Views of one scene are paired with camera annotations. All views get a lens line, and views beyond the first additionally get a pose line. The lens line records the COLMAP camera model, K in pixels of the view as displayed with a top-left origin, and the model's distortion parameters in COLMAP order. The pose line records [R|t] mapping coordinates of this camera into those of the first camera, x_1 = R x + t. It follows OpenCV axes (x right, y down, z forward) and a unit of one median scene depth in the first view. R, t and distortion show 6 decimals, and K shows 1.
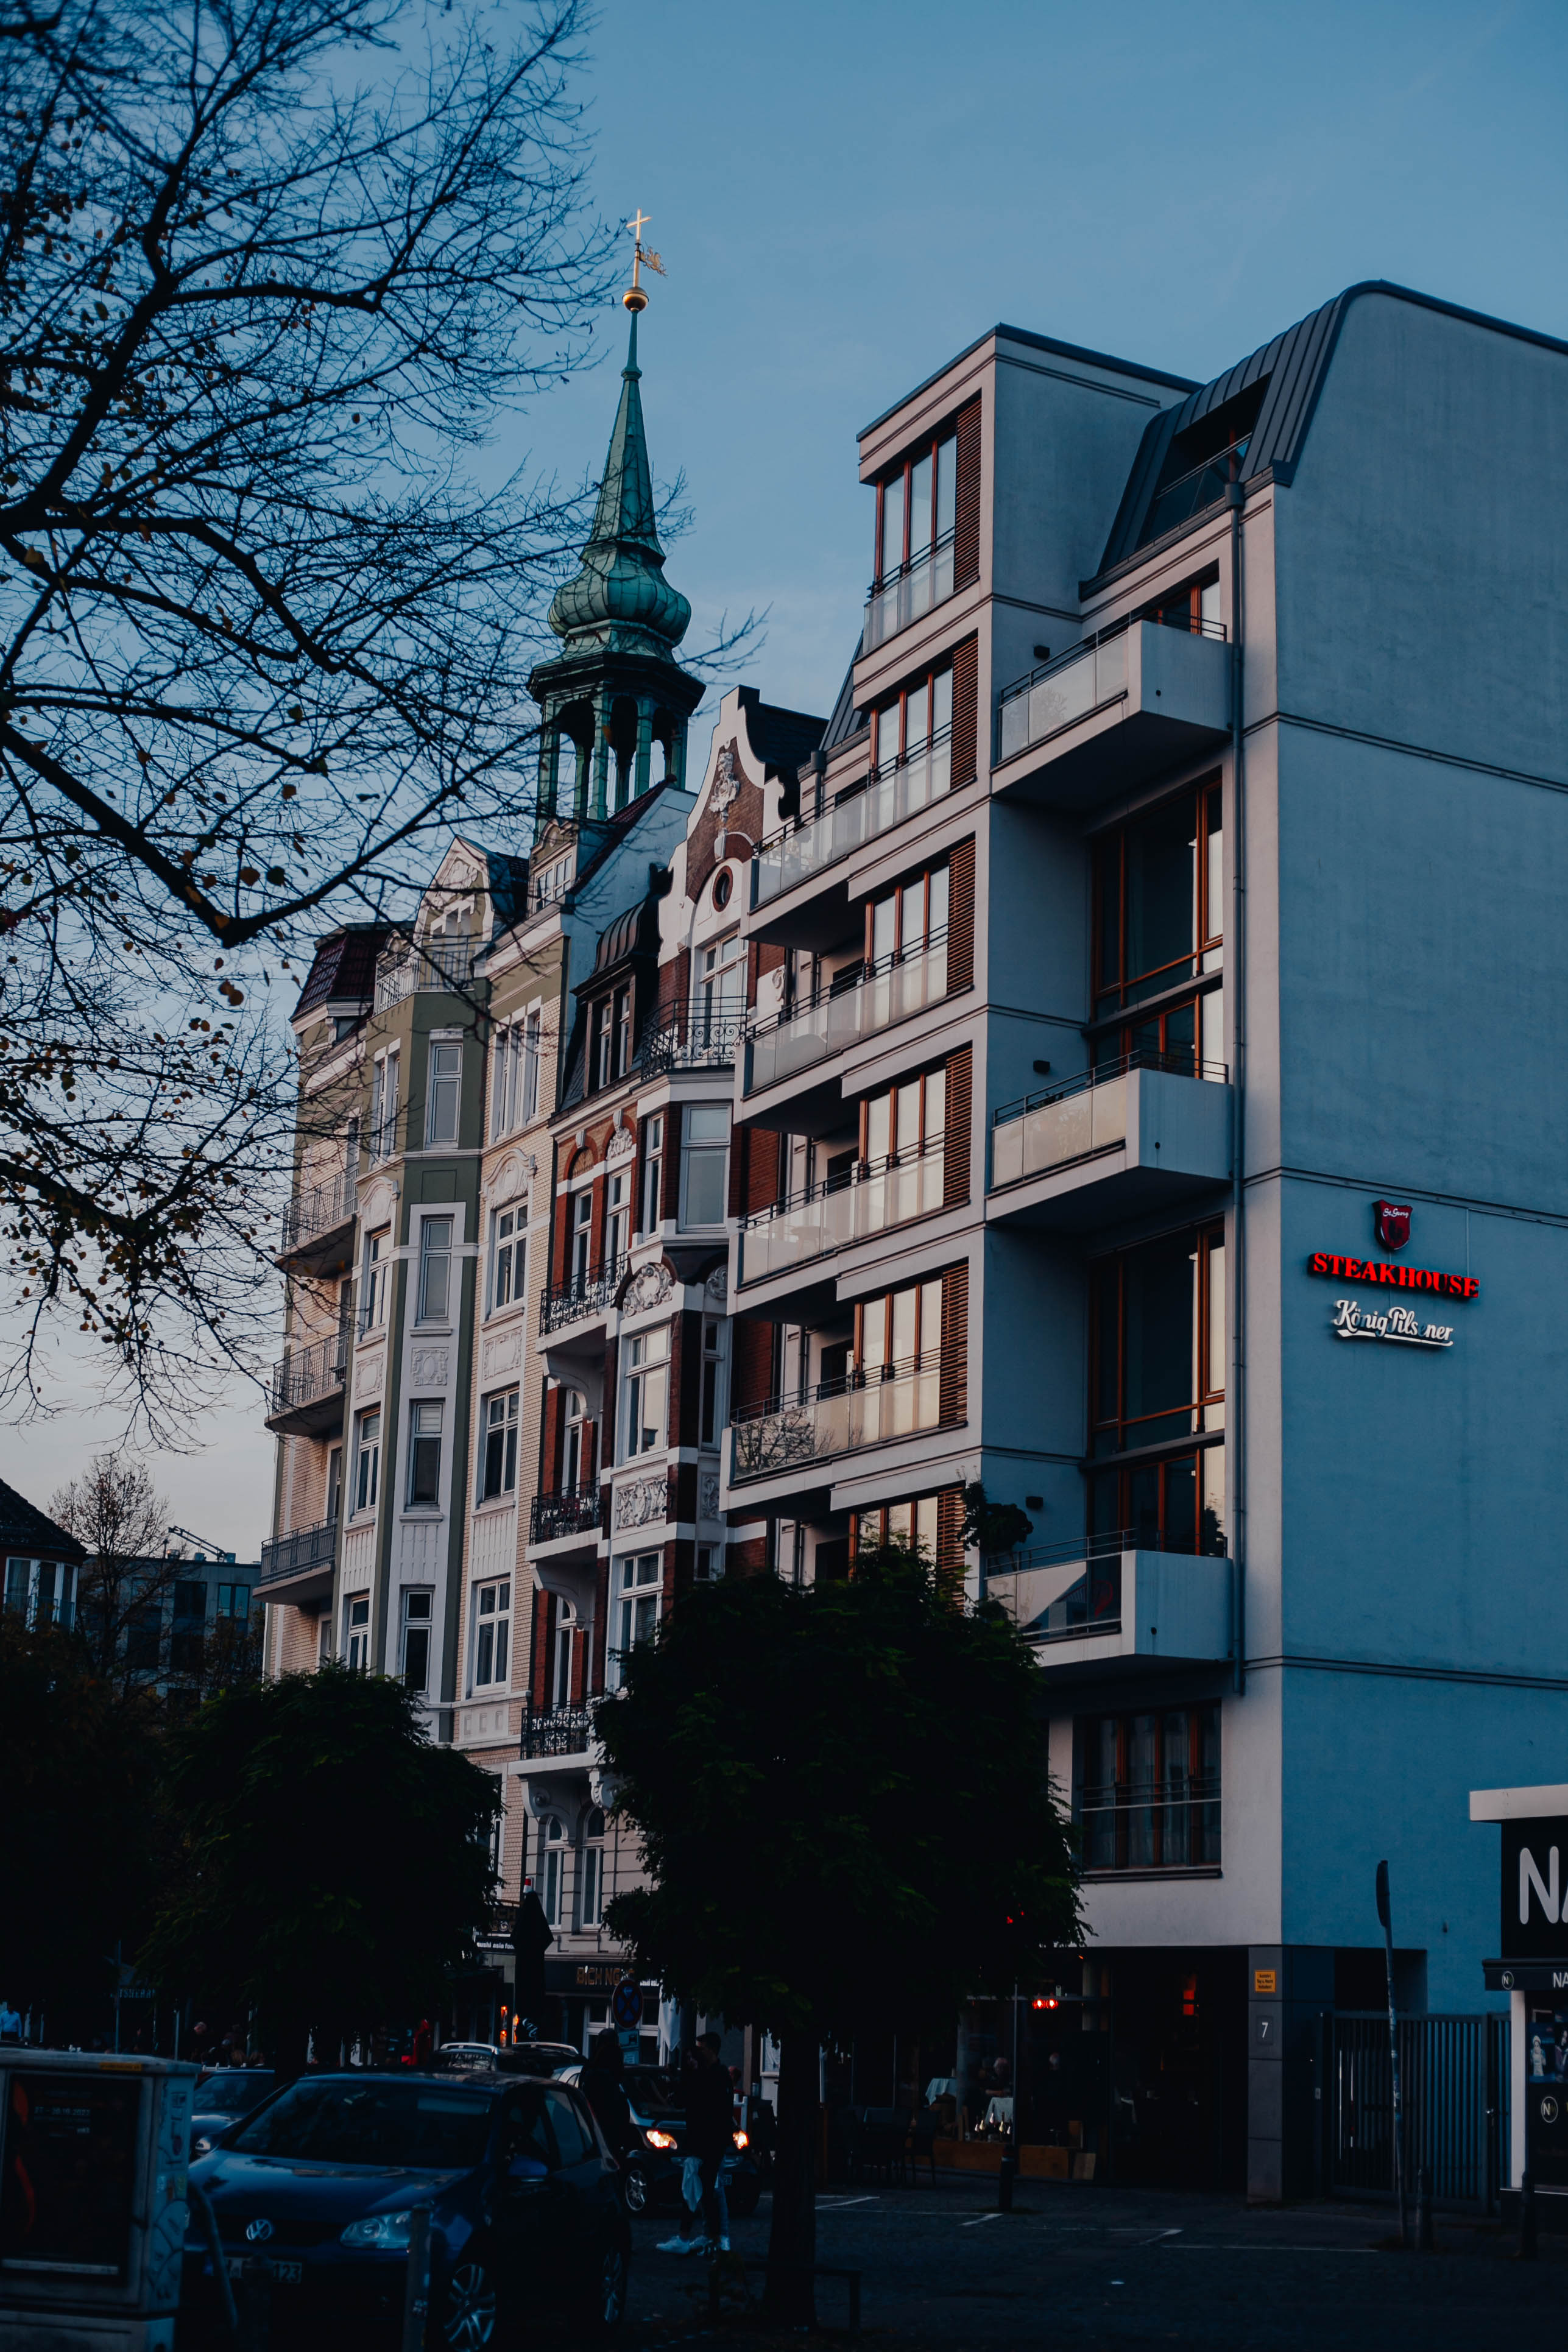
lens RADIAL K [[3465.8, 0, 782.4], [0, 3465.8, 1184.3], [0, 0, 1]] dist [-0.088345, 0.000000]
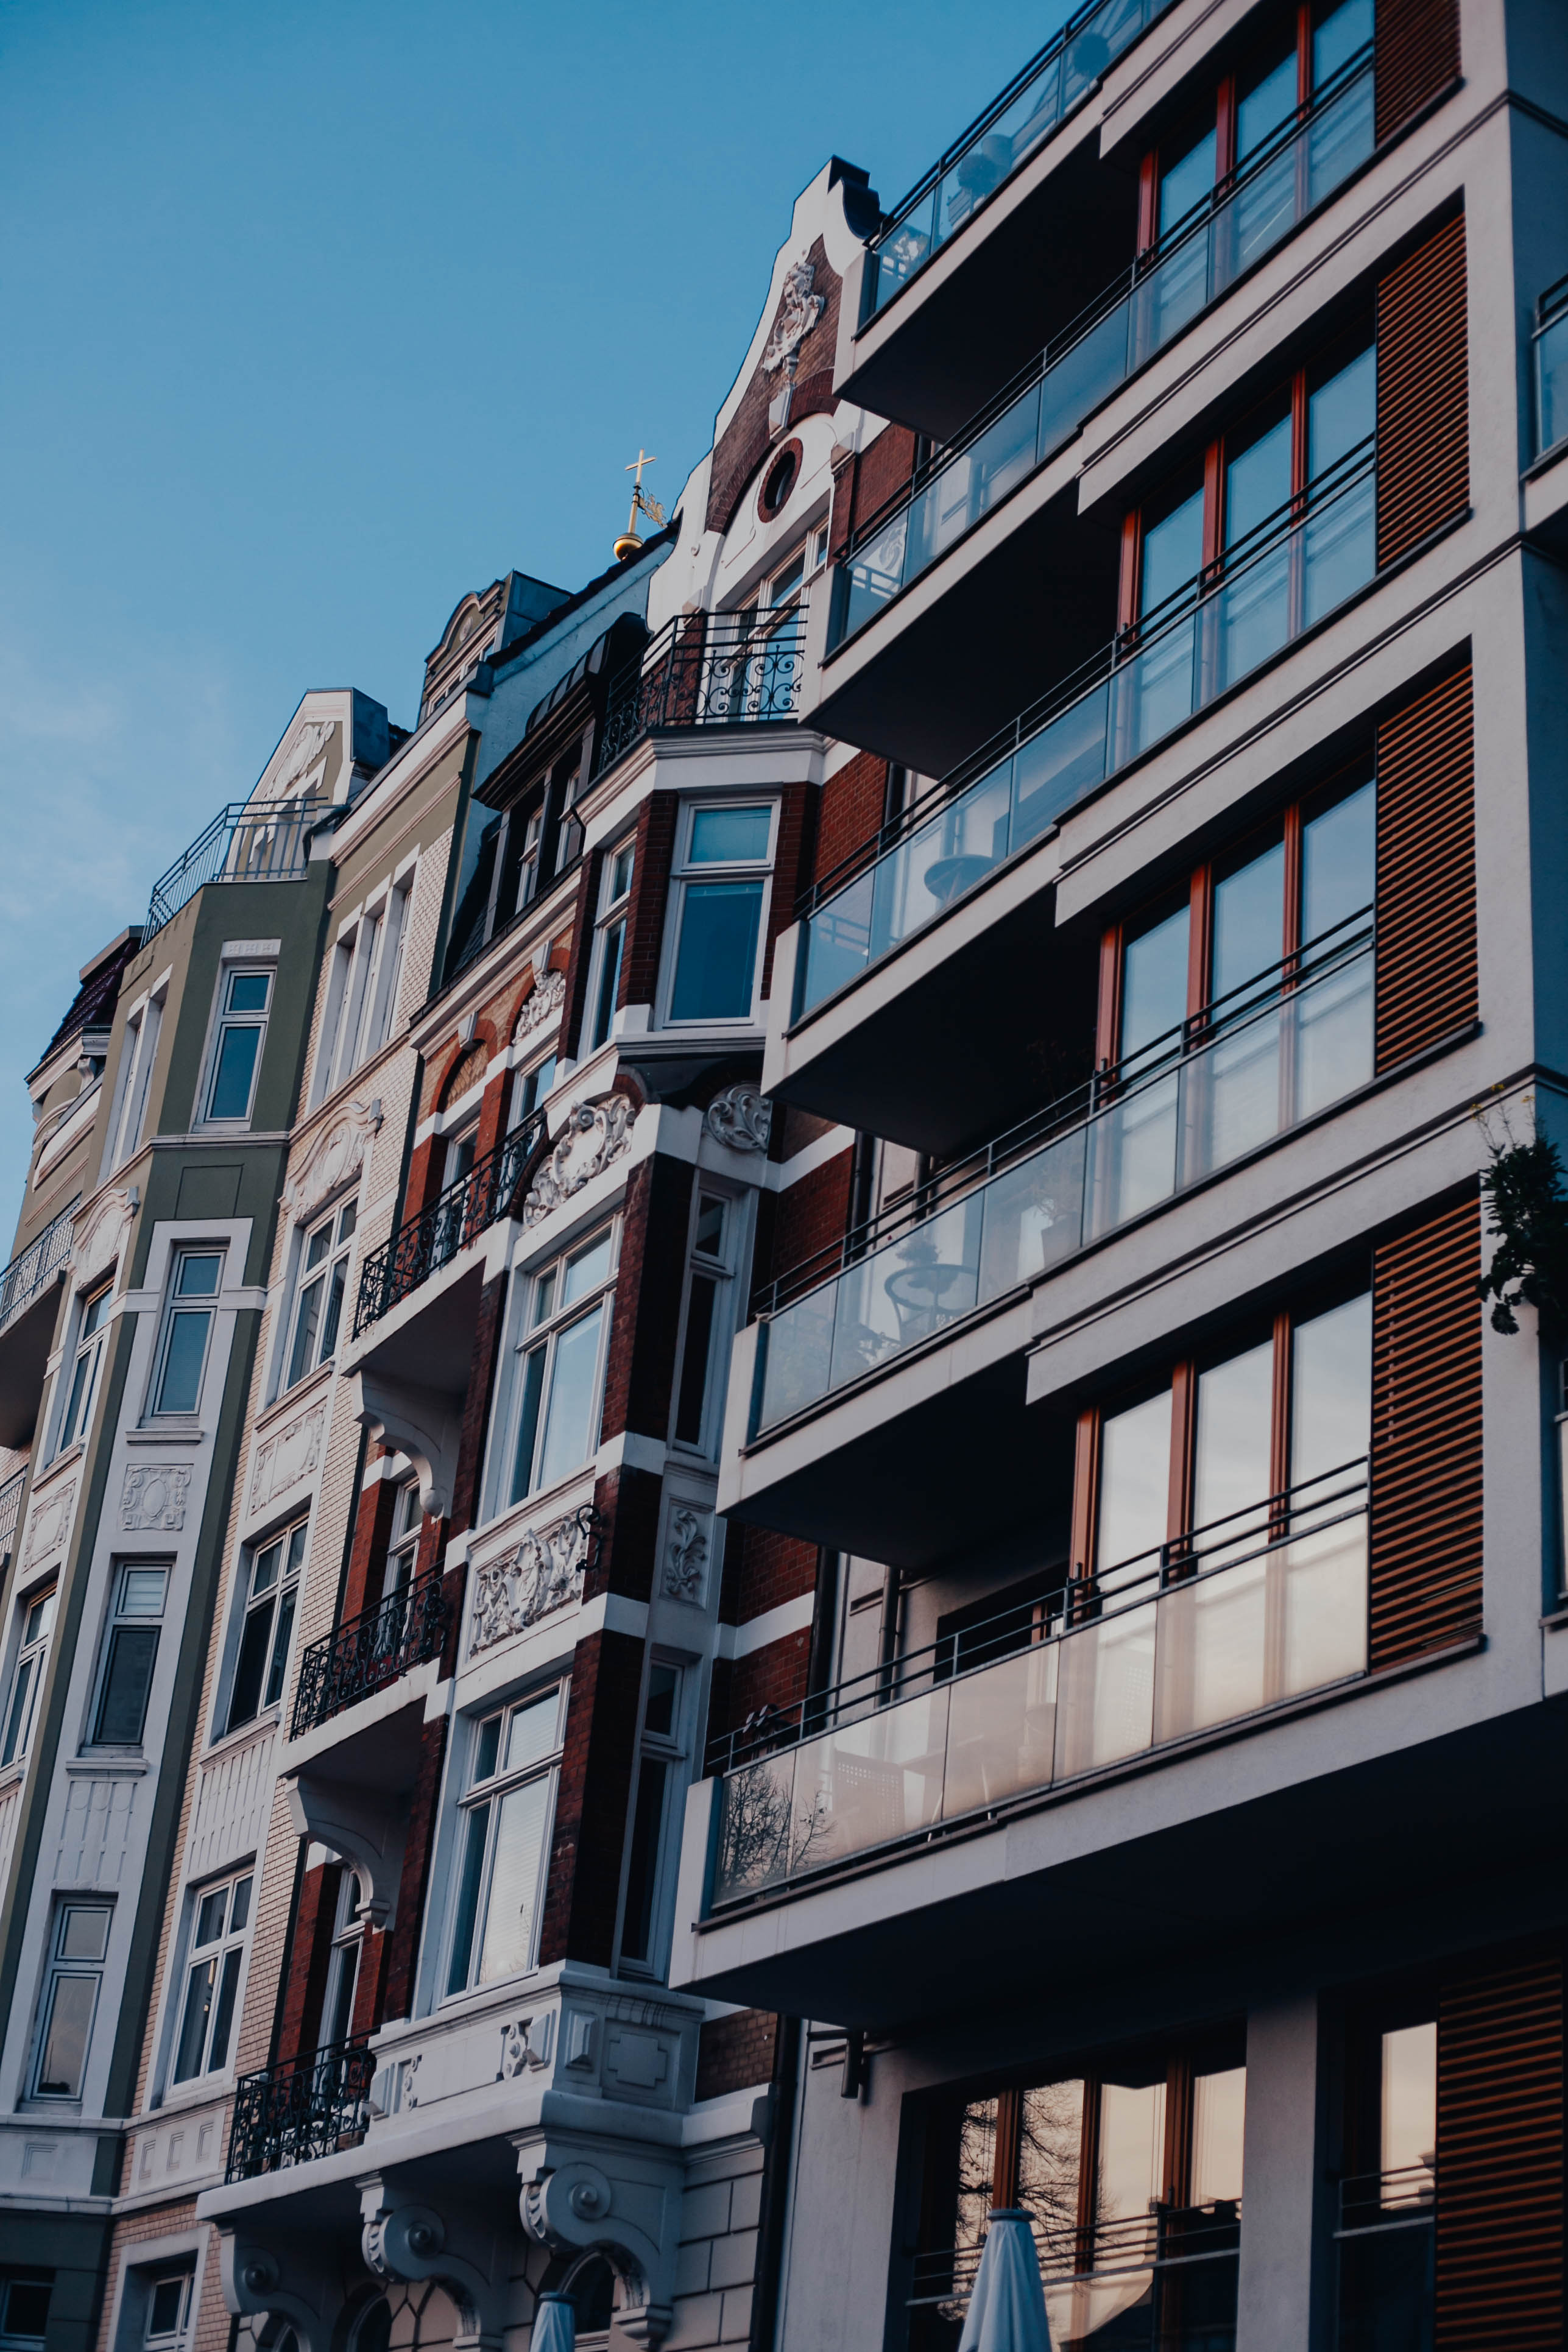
lens RADIAL K [[3465.8, 0, 774.0], [0, 3465.8, 1171.9], [0, 0, 1]] dist [-0.088345, 0.000000]
pose [[0.997408, 0.071018, 0.011578, -0.015543], [-0.066854, 0.974117, -0.215931, 0.117725], [-0.026614, 0.214597, 0.976340, 0.474769]]
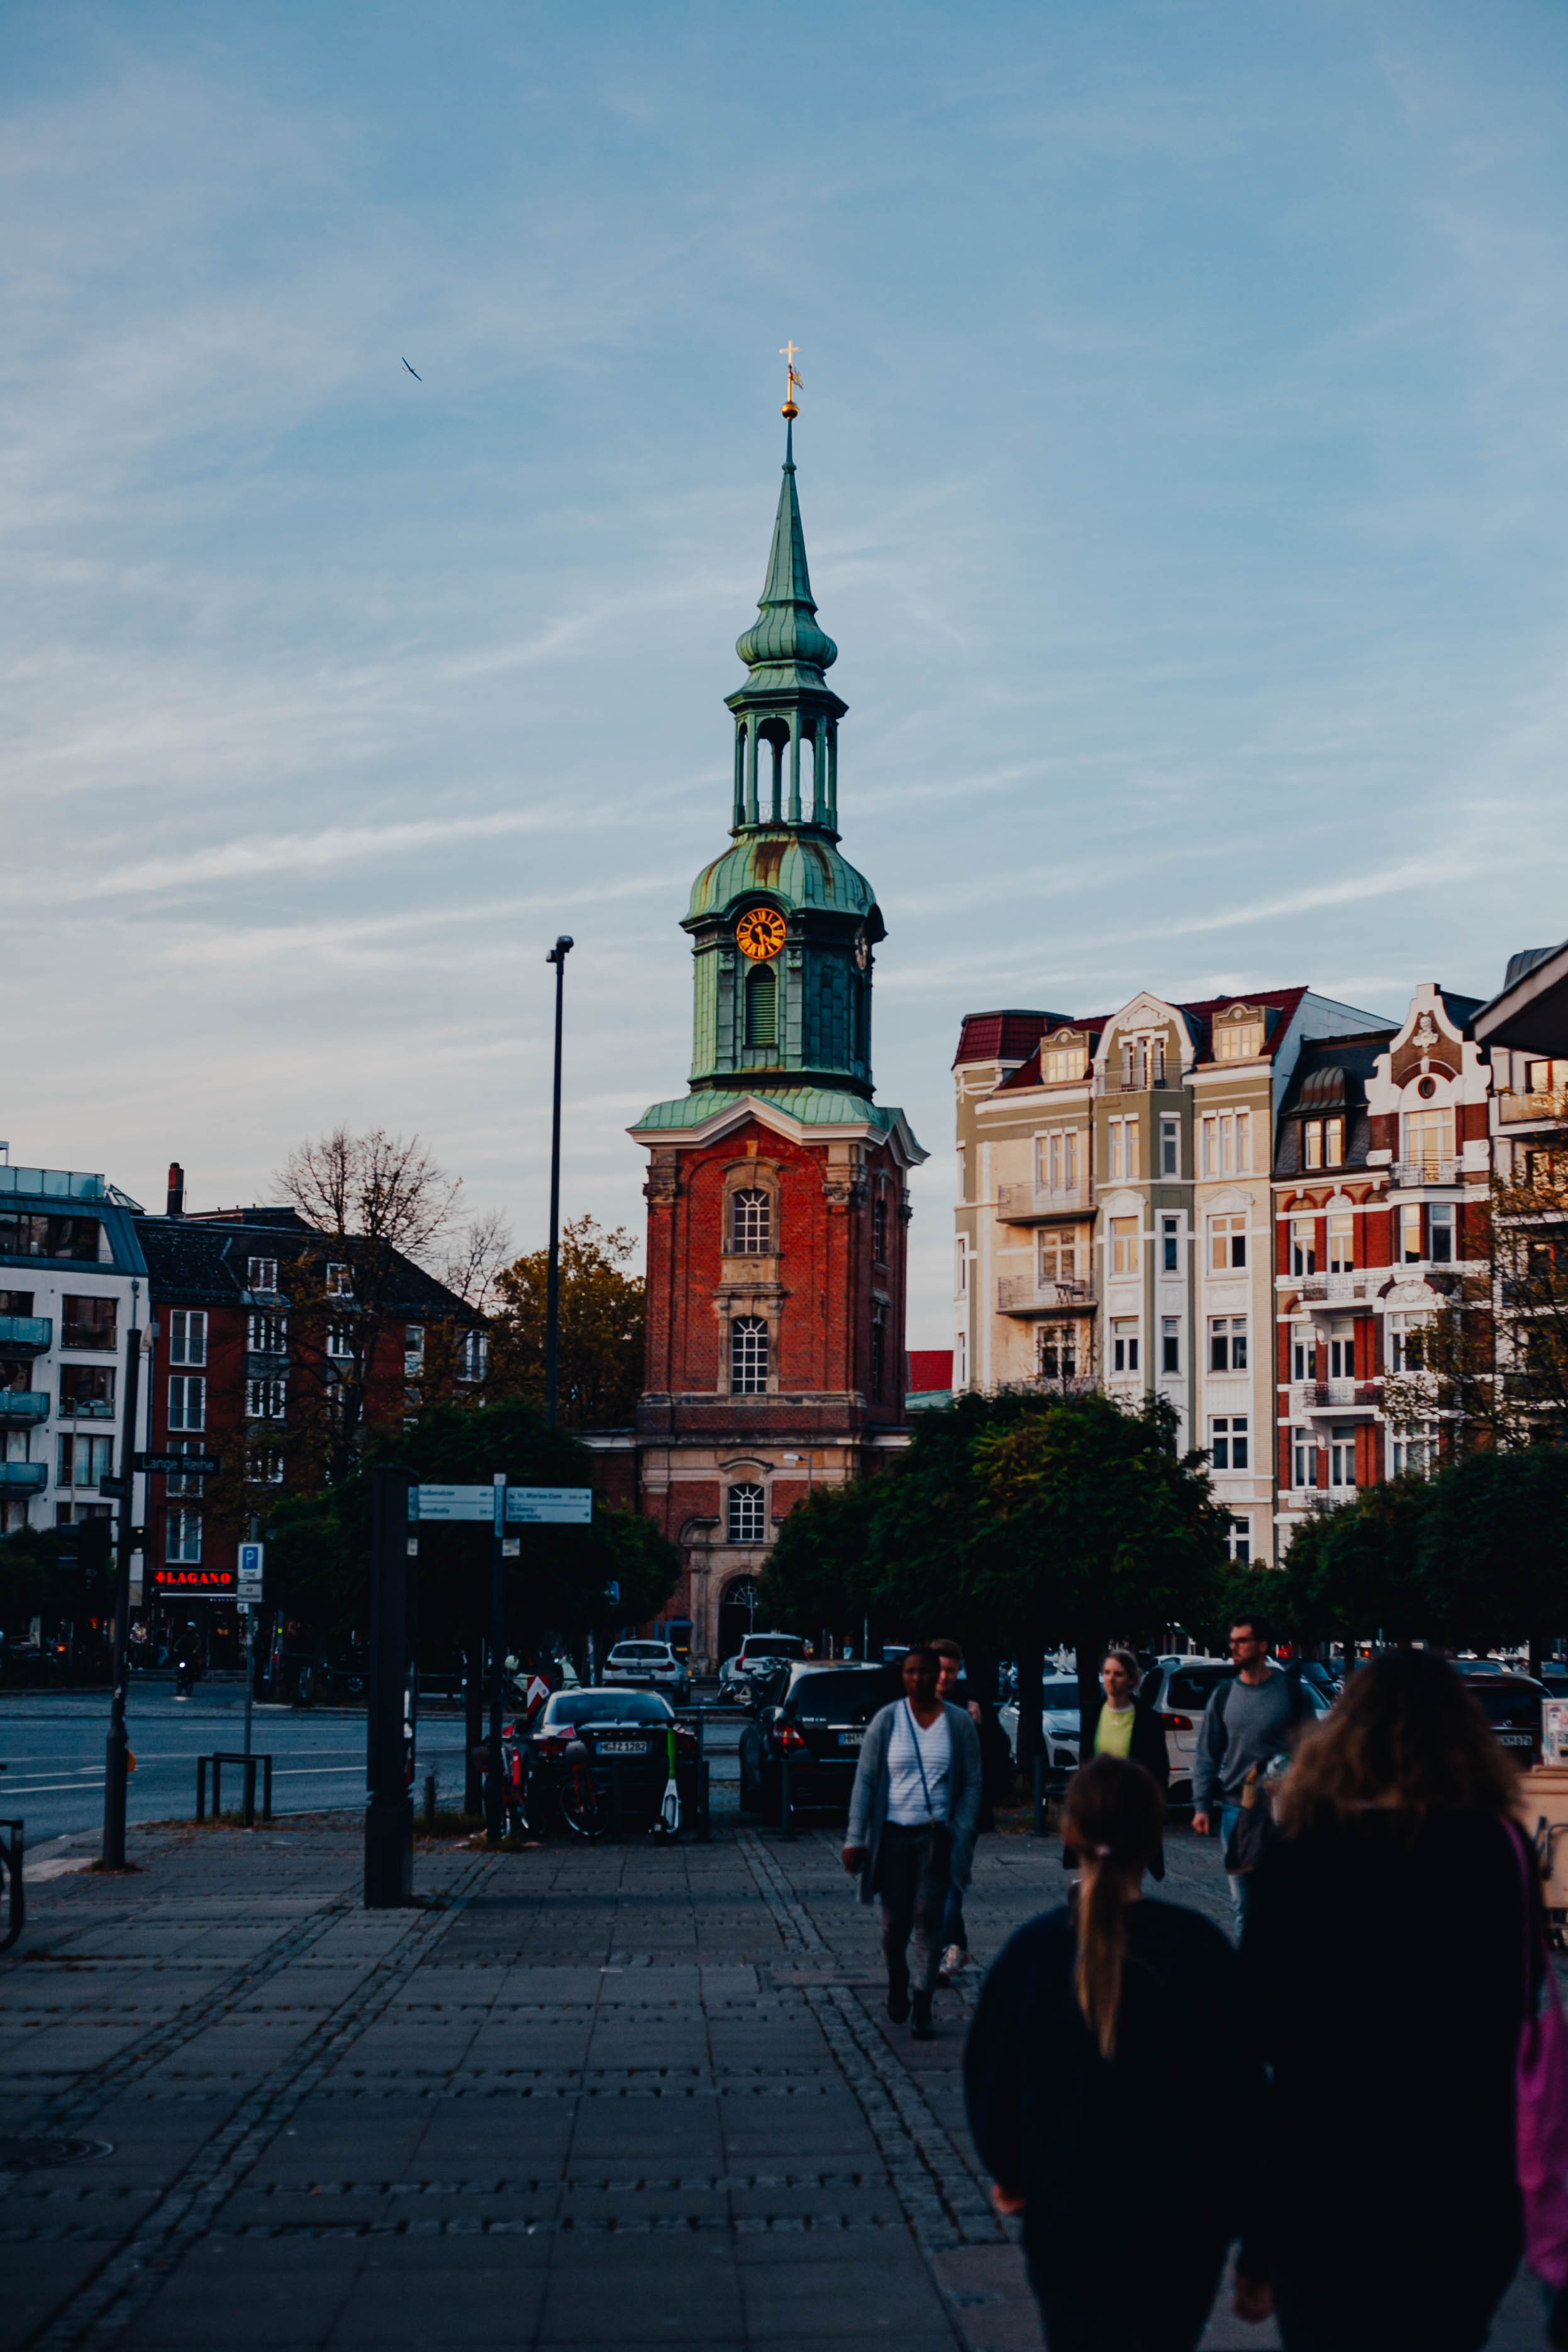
lens RADIAL K [[3465.5, 0, 784.5], [0, 3465.5, 1196.9], [0, 0, 1]] dist [-0.088345, 0.000000]
pose [[0.965870, 0.013054, 0.258700, -0.819944], [-0.045936, 0.991532, 0.121471, -0.228220], [-0.254923, -0.129208, 0.958290, -0.763651]]
